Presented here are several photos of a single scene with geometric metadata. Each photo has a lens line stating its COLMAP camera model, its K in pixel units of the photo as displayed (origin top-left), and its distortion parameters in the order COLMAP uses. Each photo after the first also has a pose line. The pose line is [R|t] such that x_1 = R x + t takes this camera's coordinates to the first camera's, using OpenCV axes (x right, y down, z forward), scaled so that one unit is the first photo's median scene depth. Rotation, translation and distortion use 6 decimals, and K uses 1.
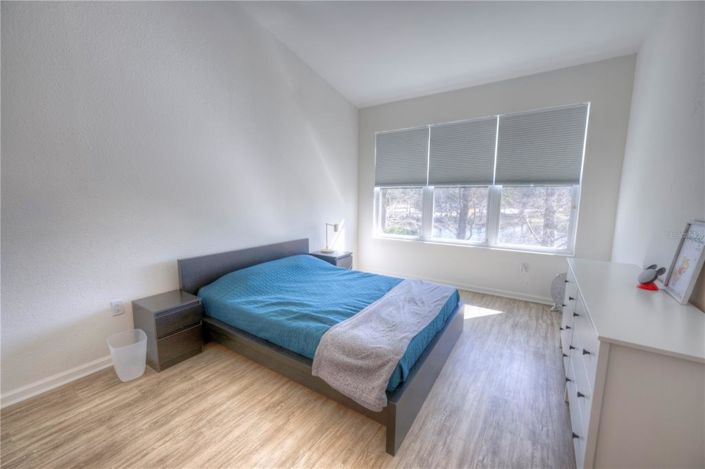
lens RADIAL K [[279.7, 0, 351.1], [0, 279.7, 234.0], [0, 0, 1]] dist [-0.002241, -0.000139]
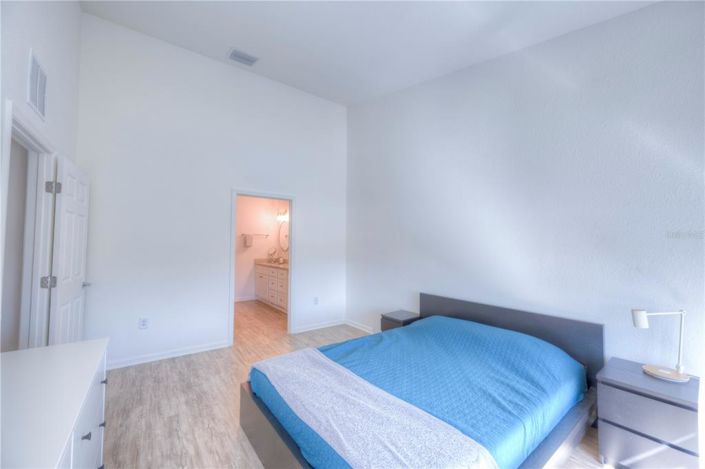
lens RADIAL K [[279.7, 0, 352.3], [0, 279.7, 234.8], [0, 0, 1]] dist [-0.002241, -0.000139]
pose [[-0.336146, -0.047326, -0.940620, 1.145183], [-0.132616, 0.991164, -0.002477, -0.199749], [0.932426, 0.123909, -0.339452, 1.610783]]
